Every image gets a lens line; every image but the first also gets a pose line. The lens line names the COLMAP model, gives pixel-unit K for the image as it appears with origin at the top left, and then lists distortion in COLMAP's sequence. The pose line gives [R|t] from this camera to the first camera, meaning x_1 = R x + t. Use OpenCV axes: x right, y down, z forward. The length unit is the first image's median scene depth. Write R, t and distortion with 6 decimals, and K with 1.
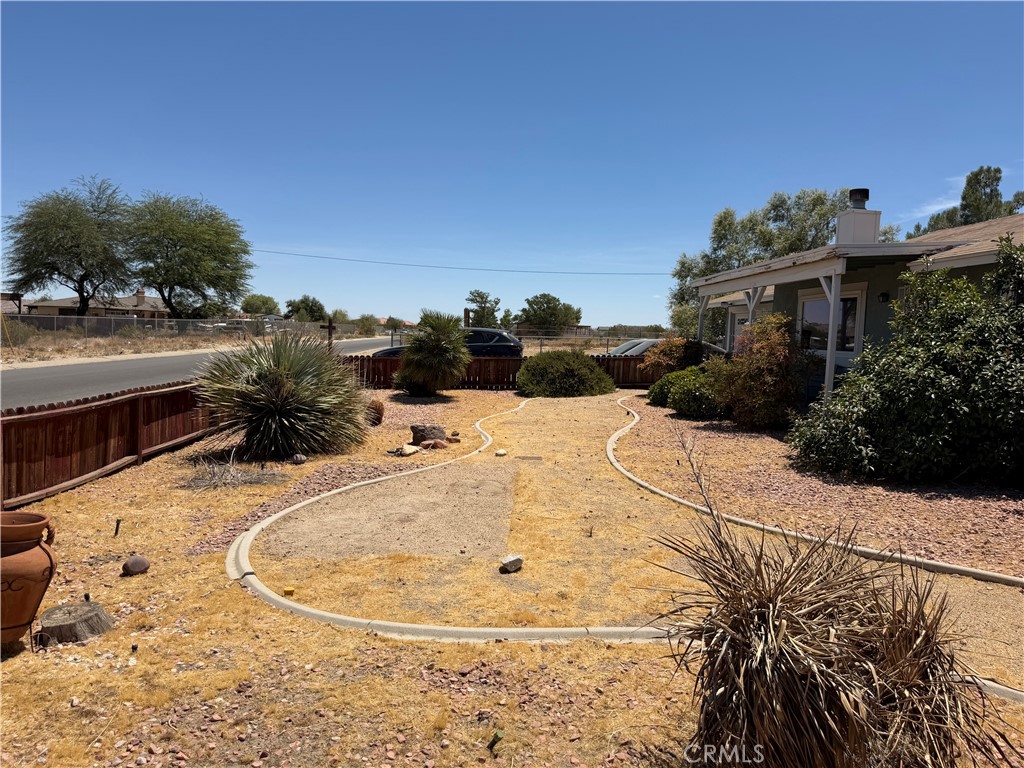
lens RADIAL K [[707.3, 0, 508.1], [0, 707.3, 381.7], [0, 0, 1]] dist [0.037896, -0.059011]
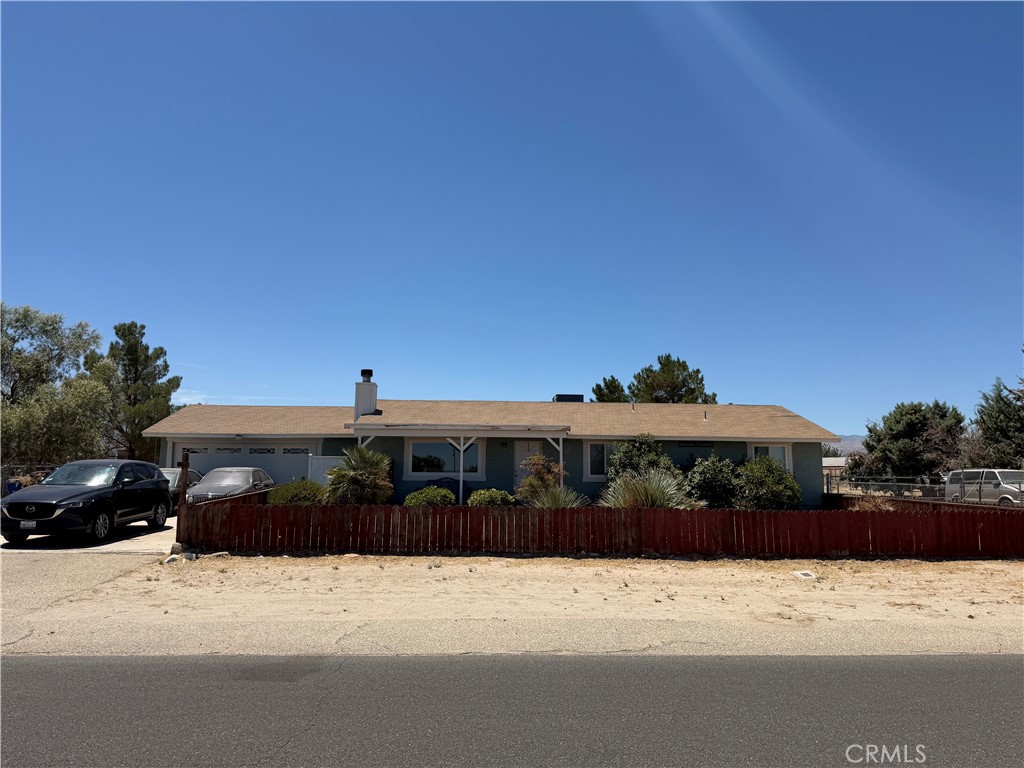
lens RADIAL K [[707.3, 0, 504.8], [0, 707.3, 380.4], [0, 0, 1]] dist [0.037896, -0.059011]
pose [[-0.039756, 0.099995, 0.994193, -0.333627], [0.059410, 0.993456, -0.097546, -0.023655], [-0.997442, 0.055187, -0.045436, 0.237820]]
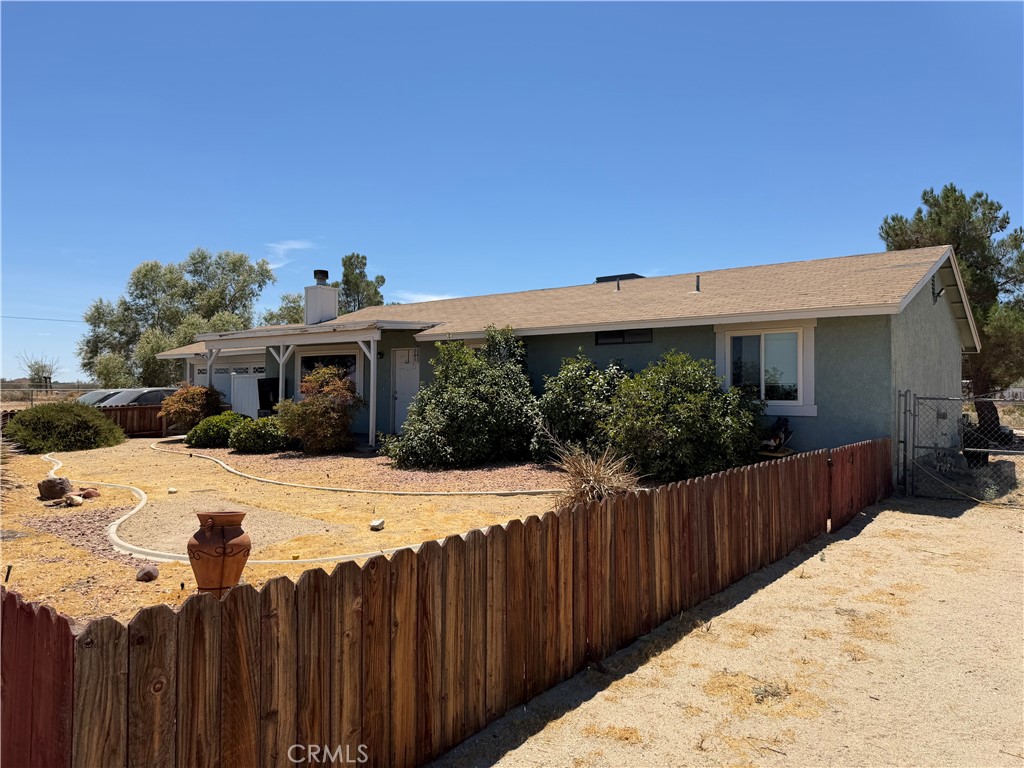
lens RADIAL K [[707.3, 0, 524.5], [0, 707.3, 364.6], [0, 0, 1]] dist [0.037896, -0.059011]
pose [[0.625515, 0.005929, 0.780190, -0.089770], [0.065756, 0.996013, -0.060289, 0.001182], [-0.777436, 0.089014, 0.622631, -0.025380]]
